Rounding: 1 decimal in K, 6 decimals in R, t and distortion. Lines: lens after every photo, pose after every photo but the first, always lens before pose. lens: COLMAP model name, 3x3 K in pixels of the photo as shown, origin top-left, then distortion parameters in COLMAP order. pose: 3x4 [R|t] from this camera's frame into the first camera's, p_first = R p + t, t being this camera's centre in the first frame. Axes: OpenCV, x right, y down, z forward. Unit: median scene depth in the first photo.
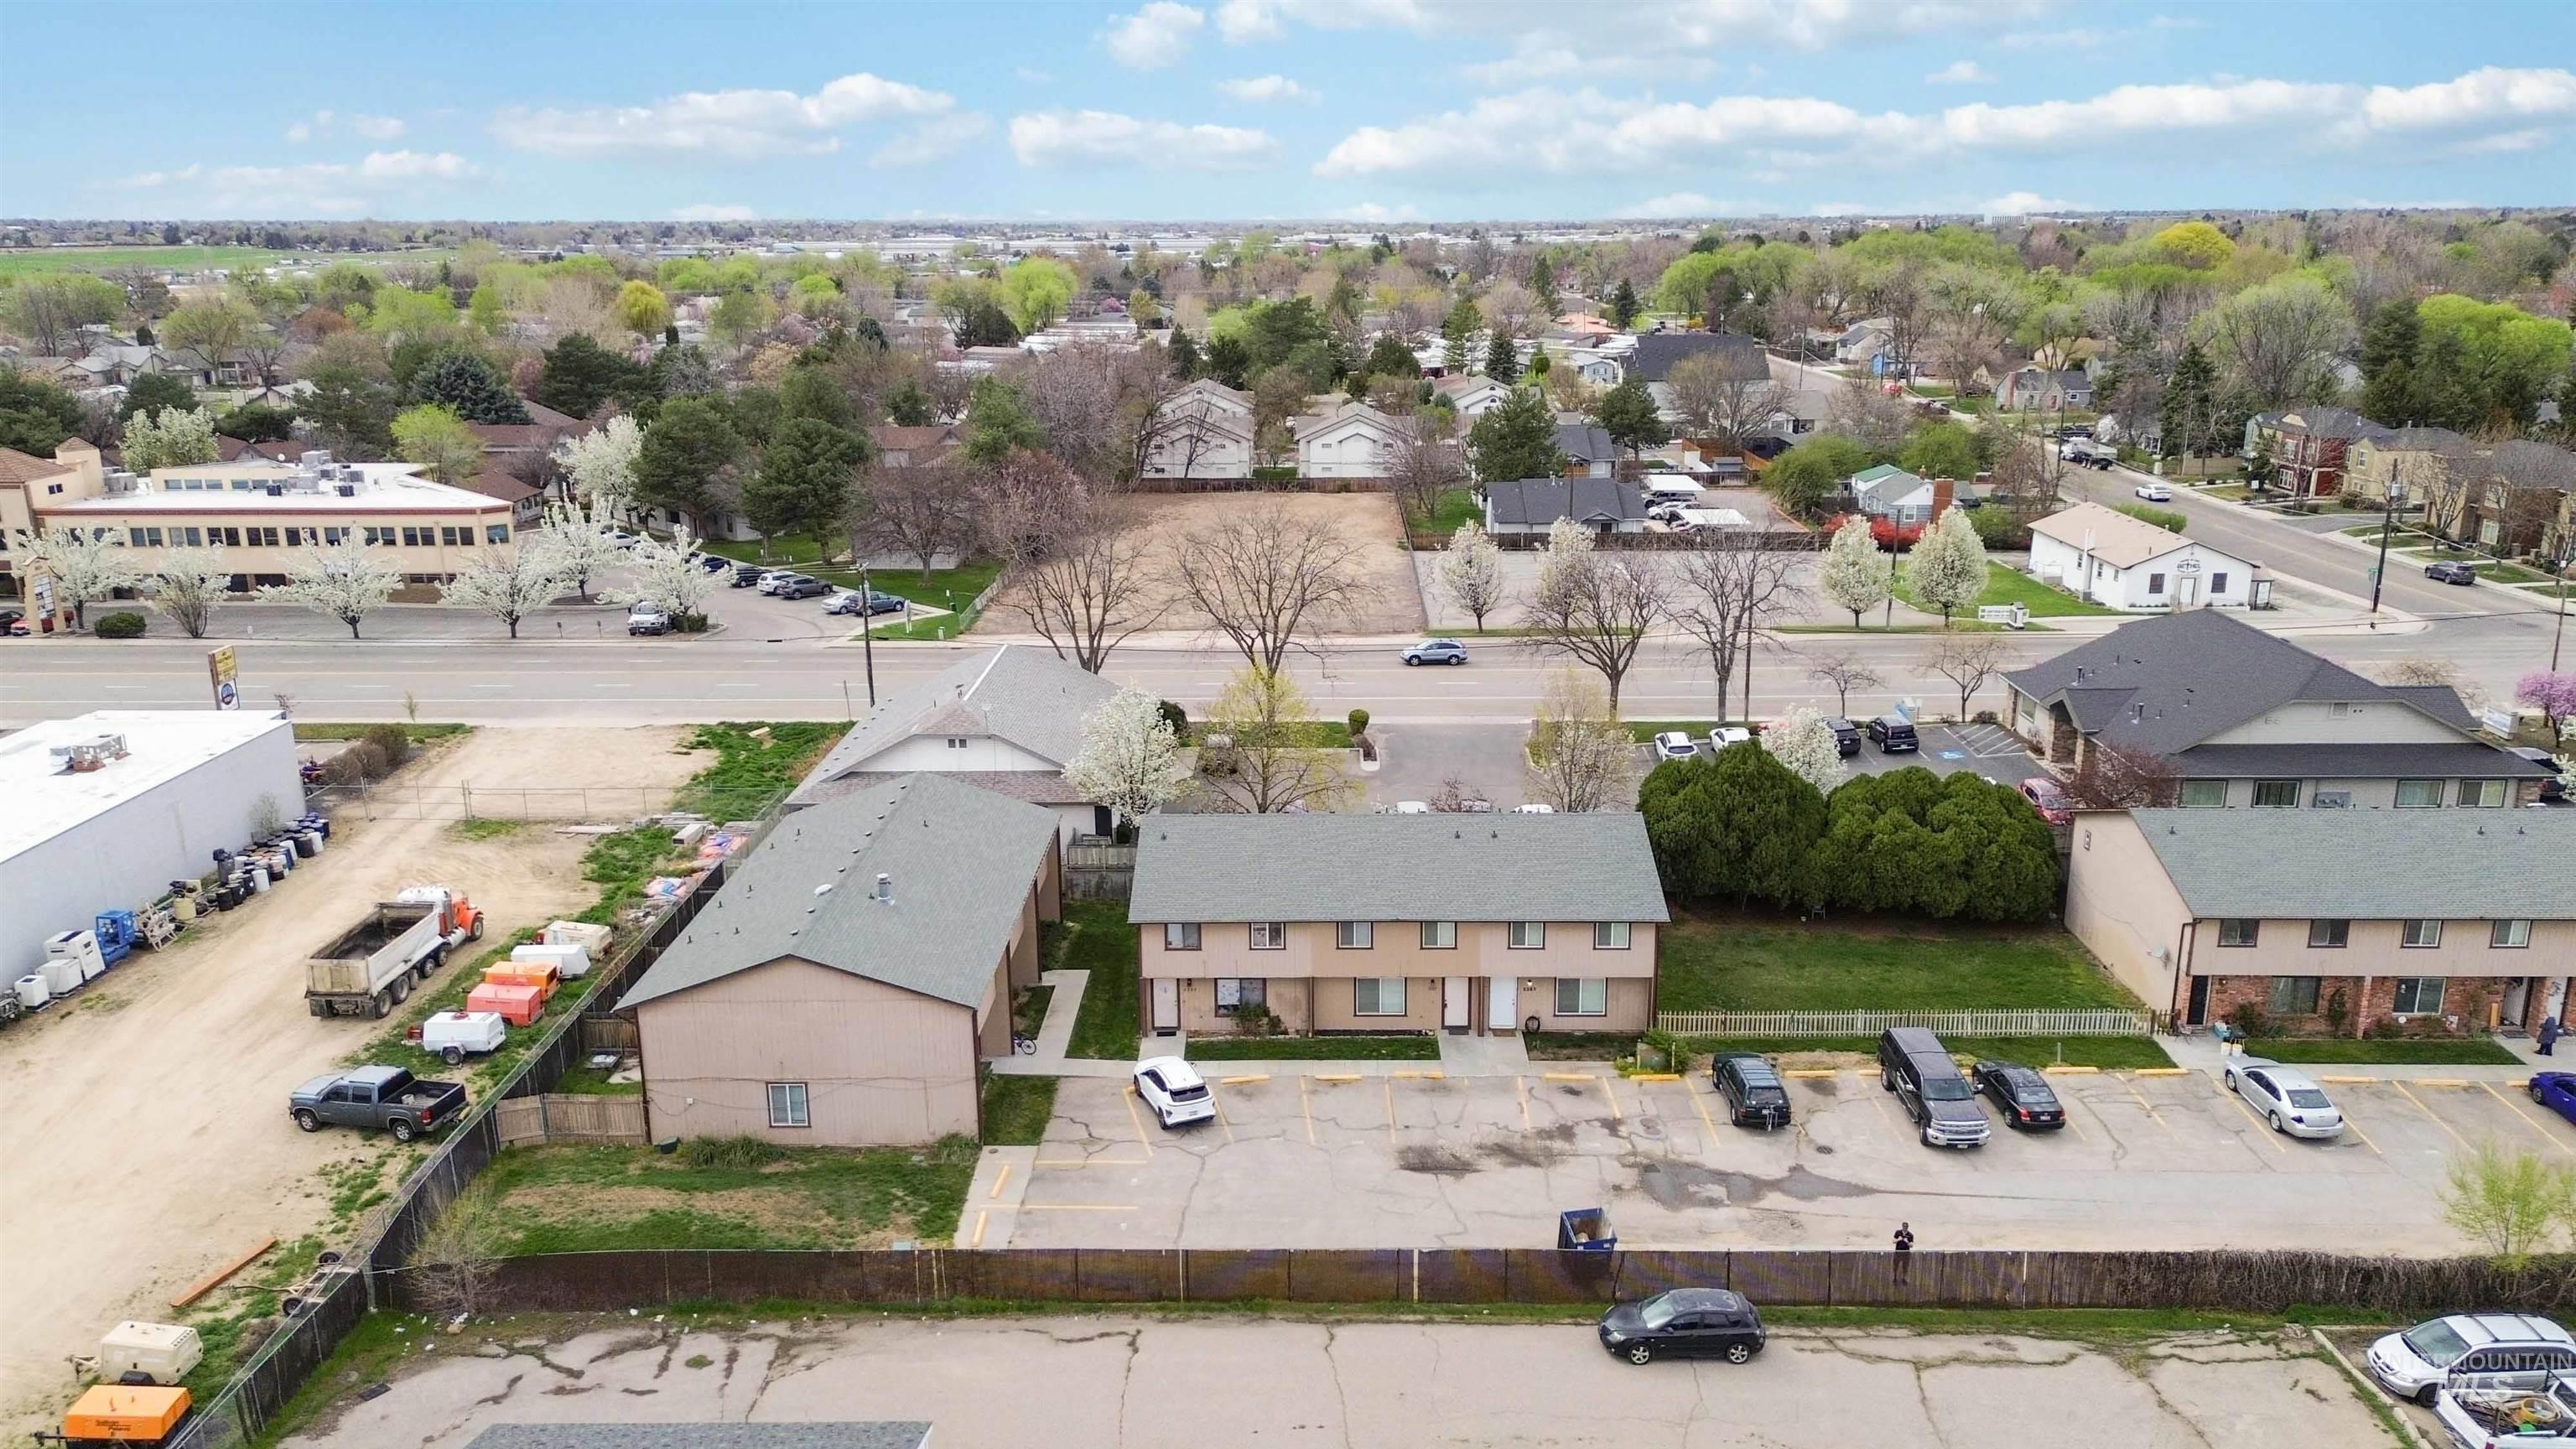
lens RADIAL K [[1789.8, 0, 1288.0], [0, 1789.8, 724.5], [0, 0, 1]] dist [0.091475, -0.094765]
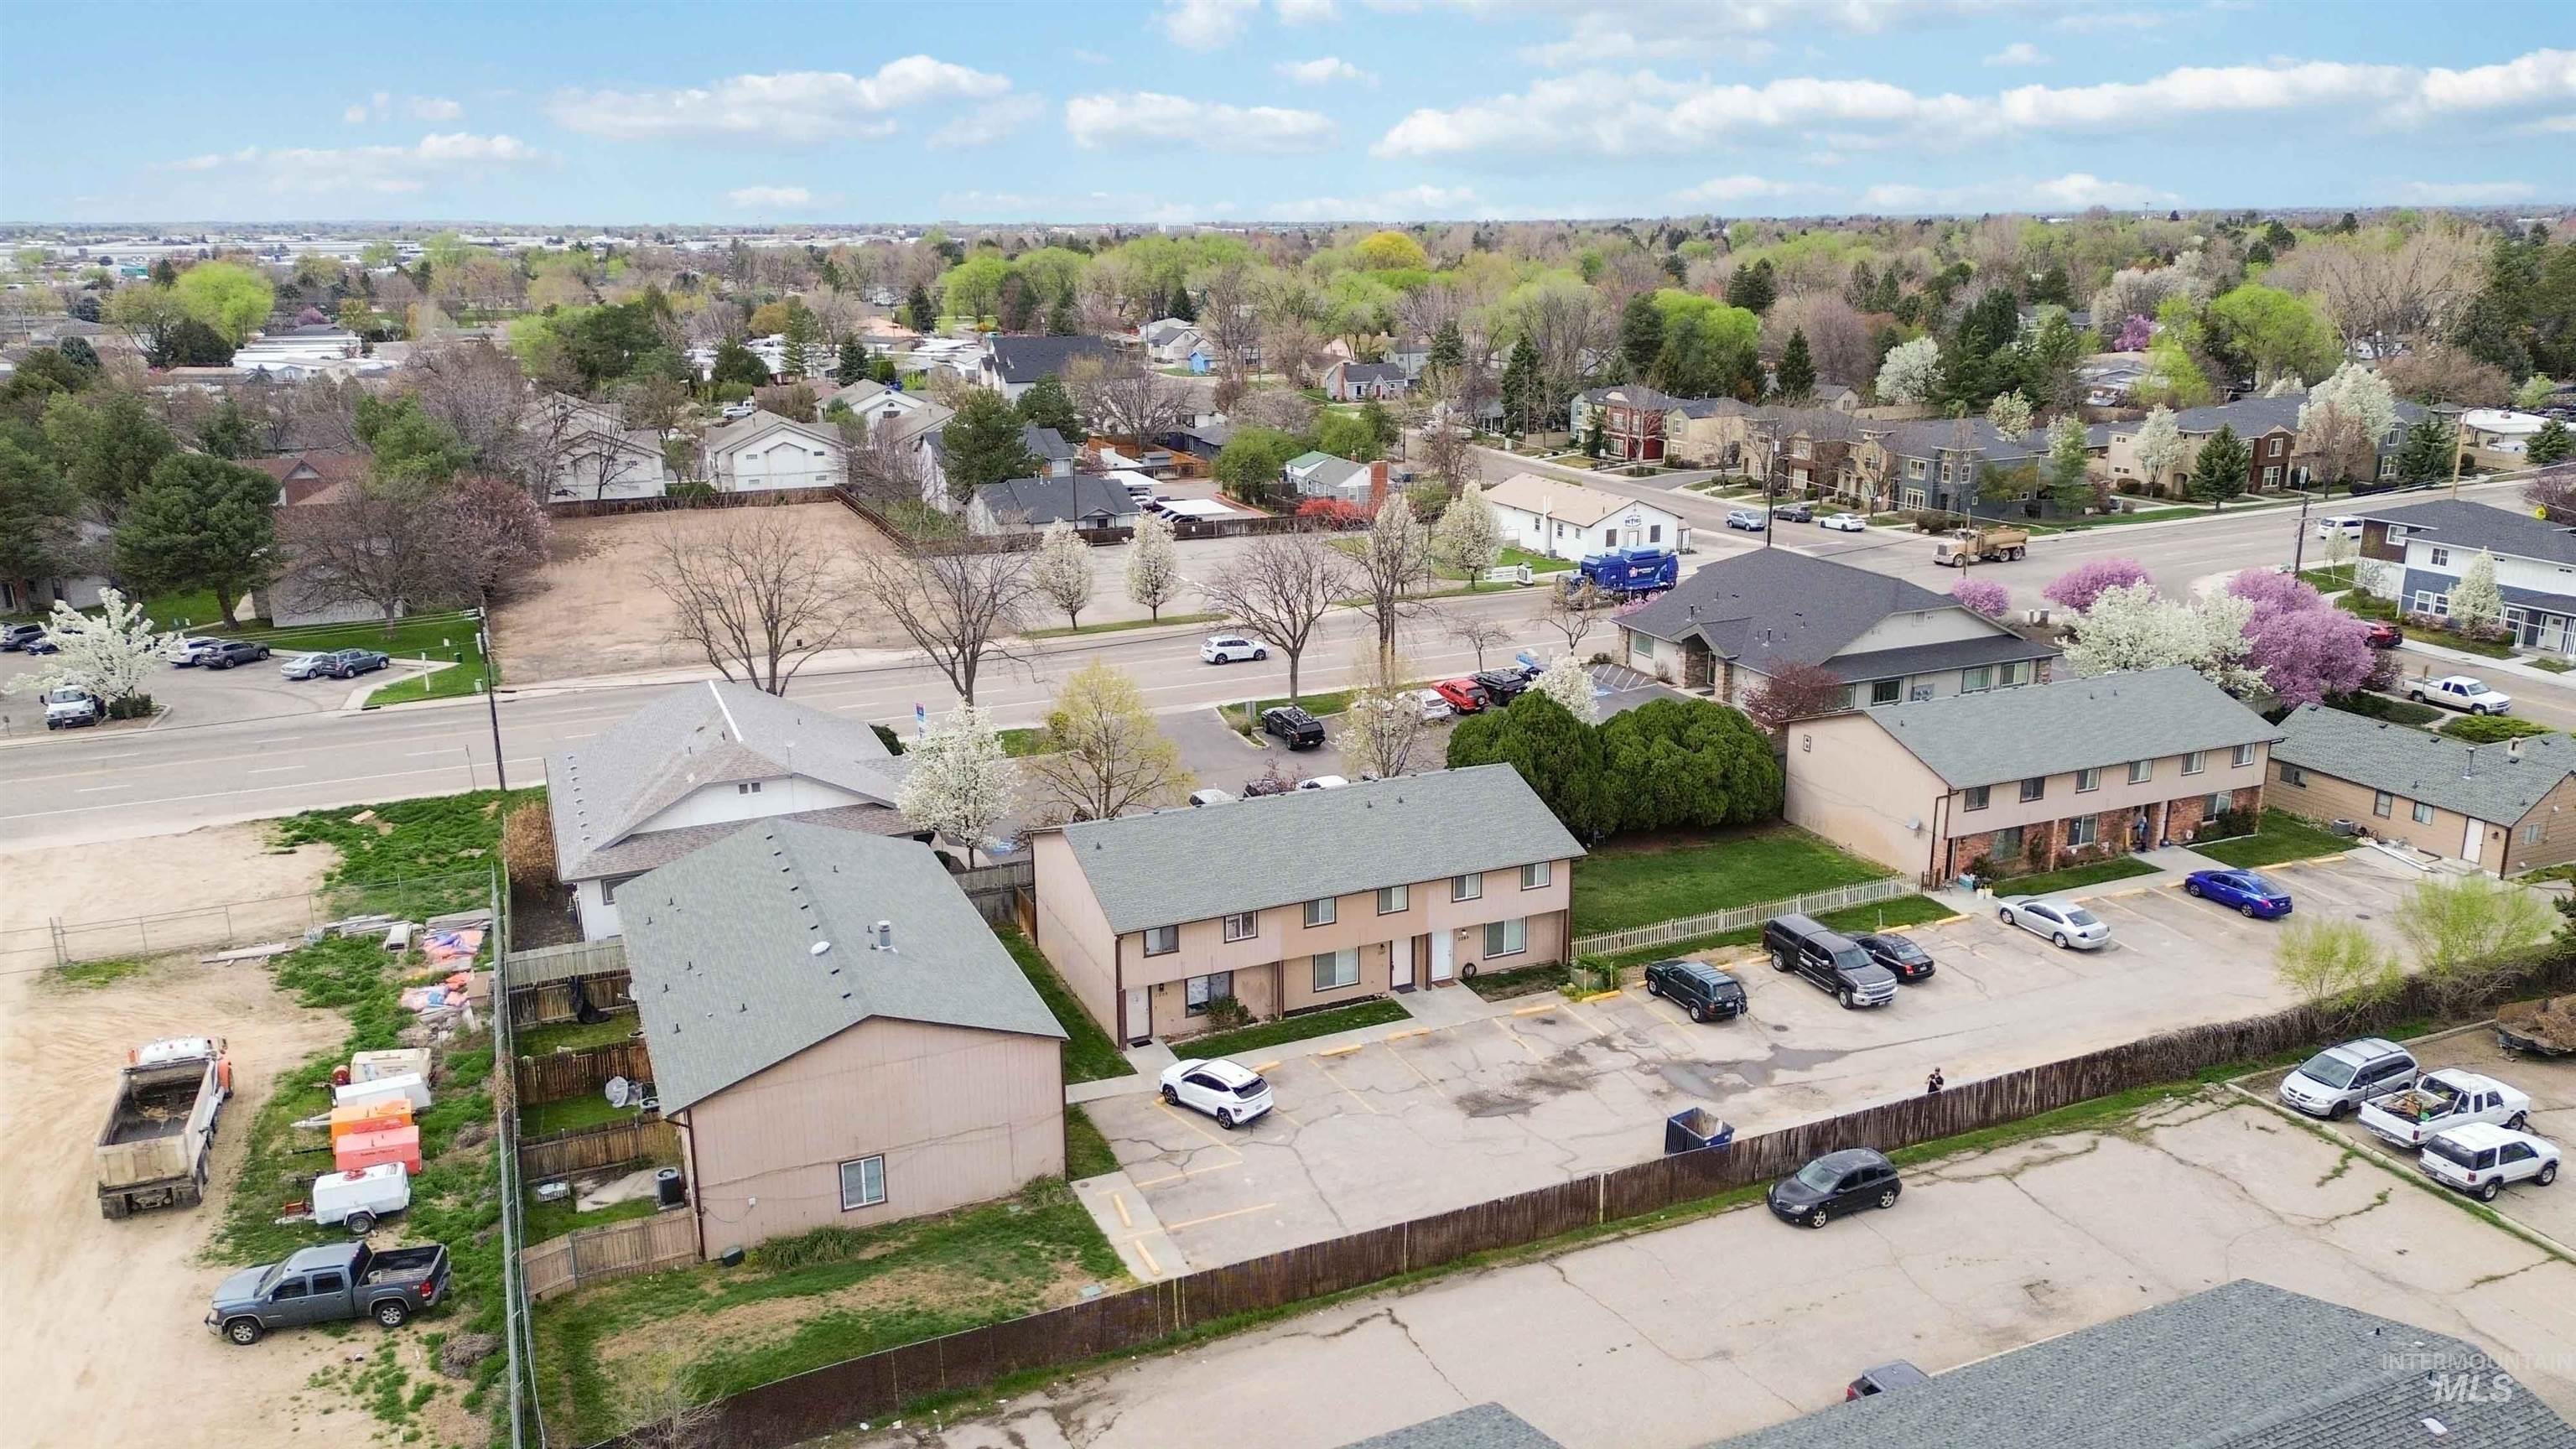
lens RADIAL K [[1789.8, 0, 1288.0], [0, 1789.8, 724.5], [0, 0, 1]] dist [0.091475, -0.094765]
pose [[0.911529, -0.111718, 0.395770, -0.368350], [0.112988, 0.993391, 0.020184, -0.011425], [-0.395409, 0.026319, 0.918128, 0.065545]]
